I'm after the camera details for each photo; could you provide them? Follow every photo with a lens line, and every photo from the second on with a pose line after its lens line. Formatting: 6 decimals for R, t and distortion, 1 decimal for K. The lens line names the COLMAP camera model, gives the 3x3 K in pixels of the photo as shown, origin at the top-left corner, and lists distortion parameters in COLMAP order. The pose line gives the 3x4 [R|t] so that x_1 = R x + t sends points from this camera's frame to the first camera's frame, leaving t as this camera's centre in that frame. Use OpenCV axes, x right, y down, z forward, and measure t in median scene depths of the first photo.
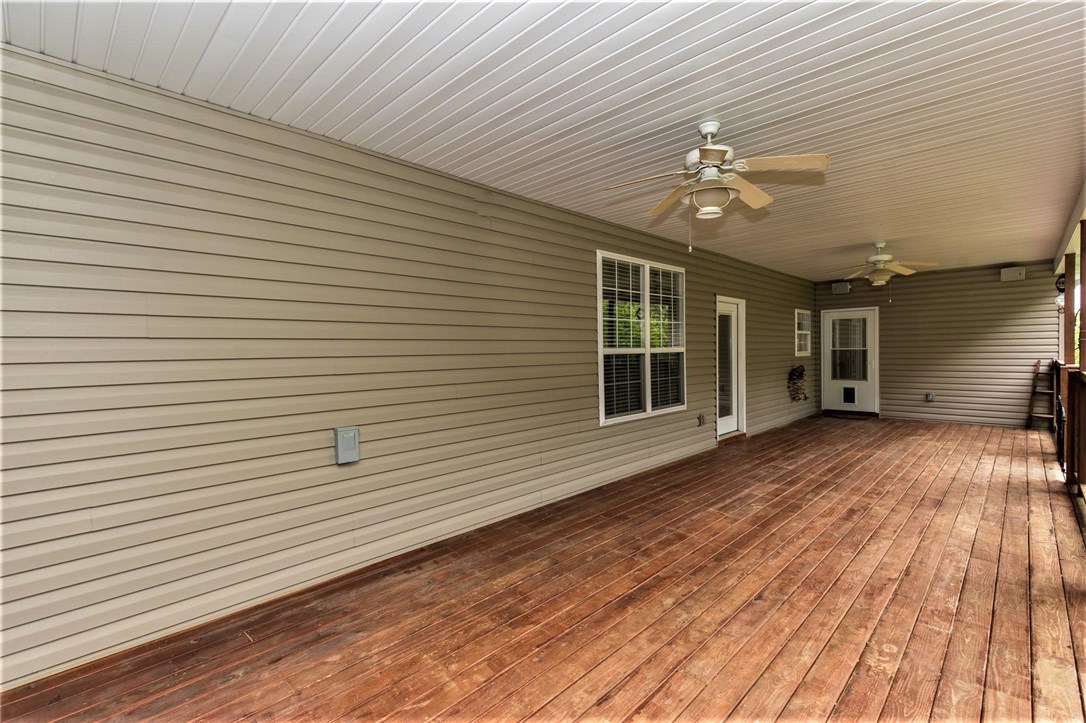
lens RADIAL K [[493.0, 0, 543.4], [0, 493.0, 357.1], [0, 0, 1]] dist [0.003802, -0.000094]
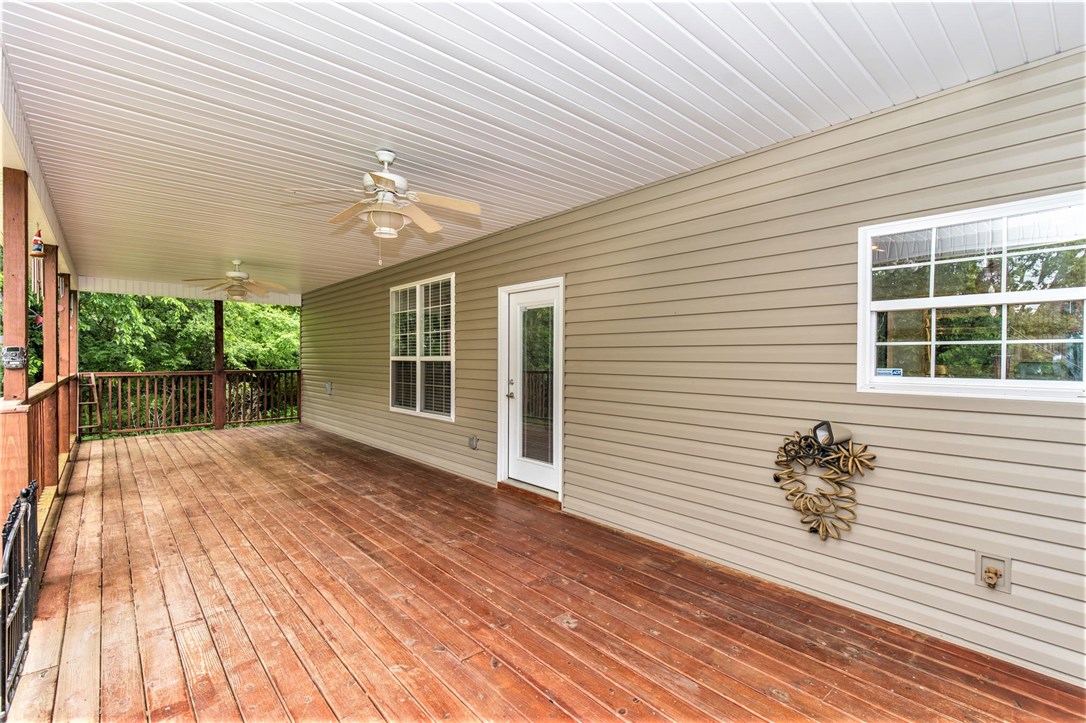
lens RADIAL K [[493.0, 0, 543.4], [0, 493.0, 357.1], [0, 0, 1]] dist [0.003802, -0.000094]
pose [[-0.073438, 0.015645, -0.997177, 1.283095], [-0.018141, 0.999691, 0.017021, -0.039769], [0.997135, 0.019339, -0.073132, 1.316124]]
